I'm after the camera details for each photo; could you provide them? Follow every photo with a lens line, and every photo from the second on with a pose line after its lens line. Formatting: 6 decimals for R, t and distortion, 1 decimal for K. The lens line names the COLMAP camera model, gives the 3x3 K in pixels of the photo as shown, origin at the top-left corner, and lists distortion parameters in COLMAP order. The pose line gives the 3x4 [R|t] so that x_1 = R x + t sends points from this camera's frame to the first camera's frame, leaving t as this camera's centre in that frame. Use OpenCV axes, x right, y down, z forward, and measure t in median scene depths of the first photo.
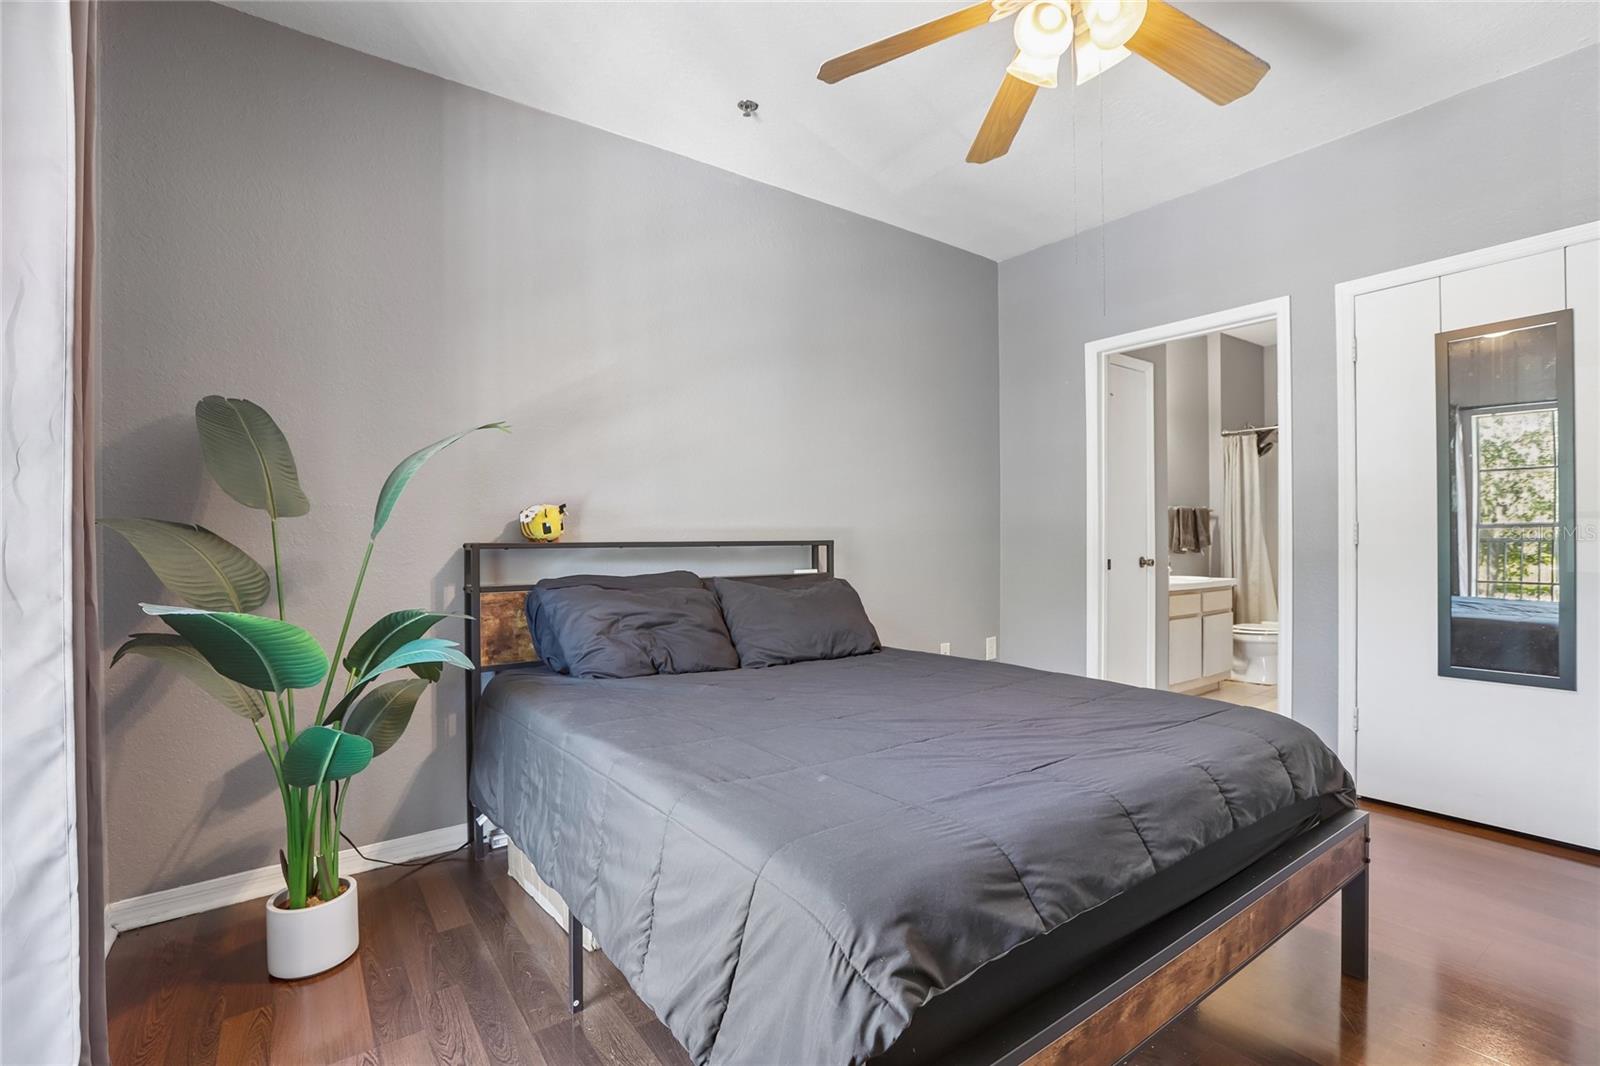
lens RADIAL K [[730.7, 0, 815.9], [0, 730.7, 538.3], [0, 0, 1]] dist [-0.038466, 0.009653]
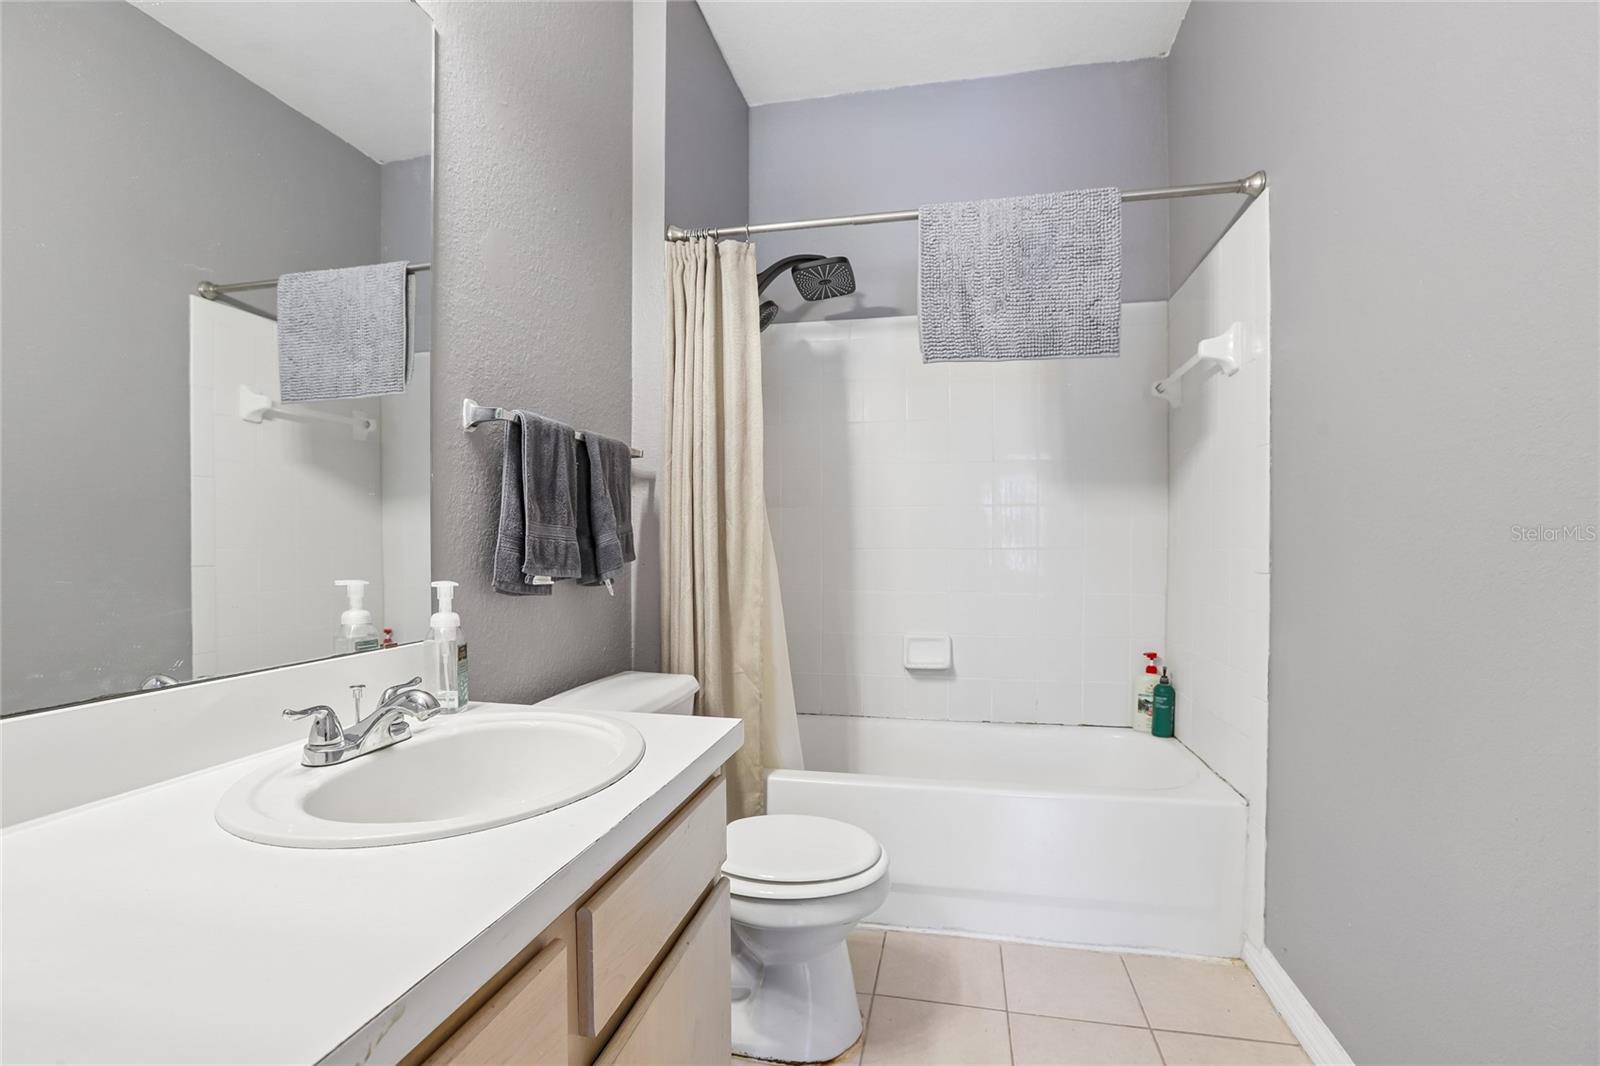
lens RADIAL K [[730.7, 0, 815.9], [0, 730.7, 538.3], [0, 0, 1]] dist [-0.038466, 0.009653]
pose [[0.739221, 0.011000, 0.673373, 0.394310], [-0.001799, 0.999895, -0.014359, 0.004006], [-0.673461, 0.009403, 0.739163, 0.718090]]
